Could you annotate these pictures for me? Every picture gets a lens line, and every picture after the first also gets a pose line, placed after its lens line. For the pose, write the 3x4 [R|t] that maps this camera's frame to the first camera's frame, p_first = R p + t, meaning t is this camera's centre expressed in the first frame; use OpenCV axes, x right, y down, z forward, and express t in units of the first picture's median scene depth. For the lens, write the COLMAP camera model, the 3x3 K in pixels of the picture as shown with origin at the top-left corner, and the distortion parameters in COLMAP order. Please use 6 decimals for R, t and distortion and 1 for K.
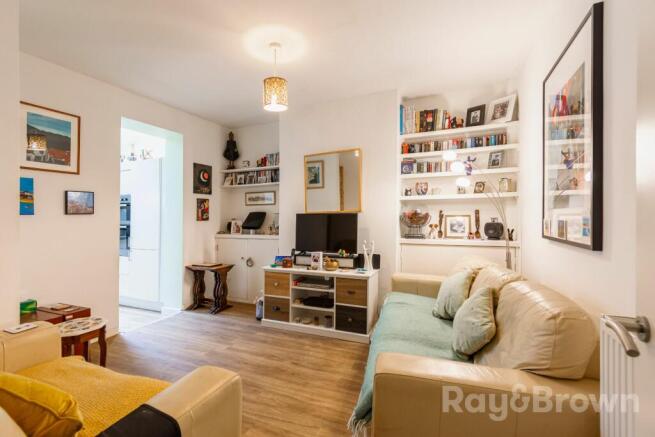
lens RADIAL K [[285.2, 0, 328.5], [0, 285.2, 210.9], [0, 0, 1]] dist [0.001796, 0.000291]
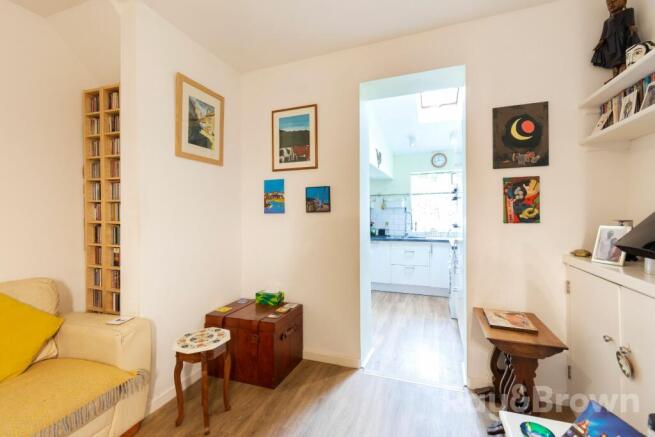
lens RADIAL K [[285.2, 0, 328.5], [0, 285.2, 210.9], [0, 0, 1]] dist [0.001796, 0.000291]
pose [[0.053401, -0.009078, -0.998532, 0.022714], [0.024710, 0.999664, -0.007767, 0.012594], [0.998267, -0.024259, 0.053608, 0.861211]]
